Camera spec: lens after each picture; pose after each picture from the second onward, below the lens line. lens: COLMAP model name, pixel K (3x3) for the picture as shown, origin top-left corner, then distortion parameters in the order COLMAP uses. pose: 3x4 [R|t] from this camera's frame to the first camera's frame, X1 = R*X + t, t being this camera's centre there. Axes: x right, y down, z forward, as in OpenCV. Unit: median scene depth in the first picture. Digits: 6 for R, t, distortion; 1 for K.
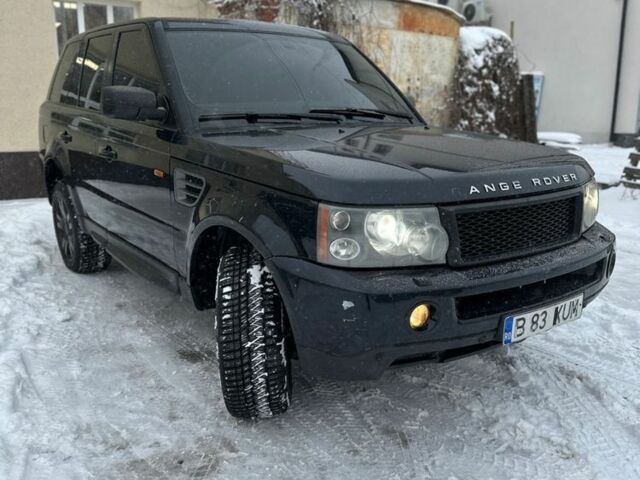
lens RADIAL K [[595.7, 0, 320.0], [0, 595.7, 240.0], [0, 0, 1]] dist [0.155504, -0.311399]
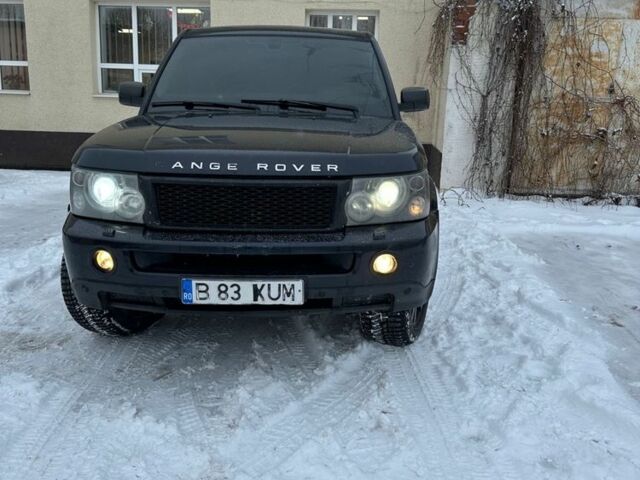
lens RADIAL K [[592.7, 0, 326.0], [0, 592.7, 234.0], [0, 0, 1]] dist [0.174151, -0.339102]
pose [[0.806169, 0.136177, -0.575801, 0.842579], [-0.143889, 0.989061, 0.032456, -0.022127], [0.573923, 0.056687, 0.816945, 0.164883]]
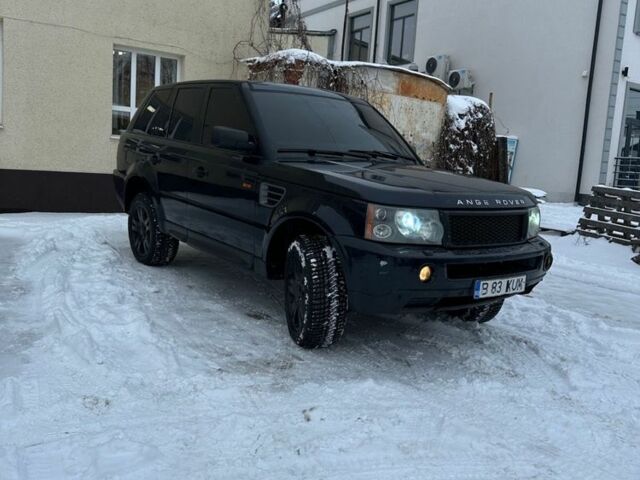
lens RADIAL K [[592.7, 0, 326.0], [0, 592.7, 234.0], [0, 0, 1]] dist [0.174151, -0.339102]
pose [[0.997279, 0.060072, 0.042721, -0.126361], [-0.056085, 0.994444, -0.089079, 0.122508], [-0.047835, 0.086441, 0.995108, -0.436847]]
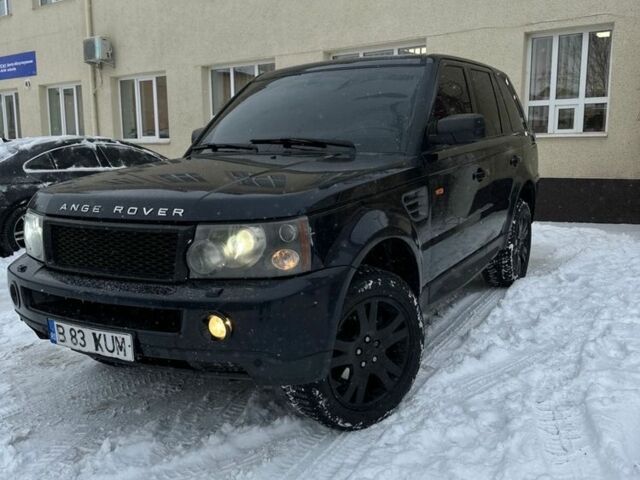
lens RADIAL K [[592.7, 0, 326.0], [0, 592.7, 234.0], [0, 0, 1]] dist [0.174151, -0.339102]
pose [[0.384513, 0.126661, -0.914389, 1.121847], [-0.176276, 0.982389, 0.061953, -0.141321], [0.906133, 0.137363, 0.400069, 0.719728]]
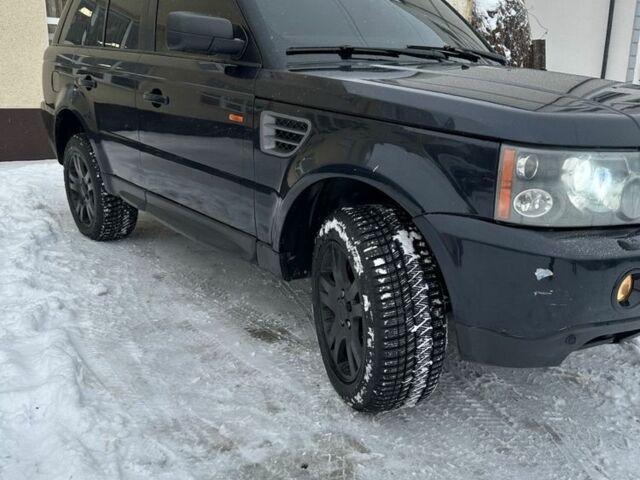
lens RADIAL K [[595.7, 0, 320.0], [0, 595.7, 240.0], [0, 0, 1]] dist [0.155504, -0.311399]
pose [[0.998085, 0.005343, 0.061619, -0.197047], [-0.007893, 0.999119, 0.041216, 0.022184], [-0.061345, -0.041623, 0.997248, 0.152301]]
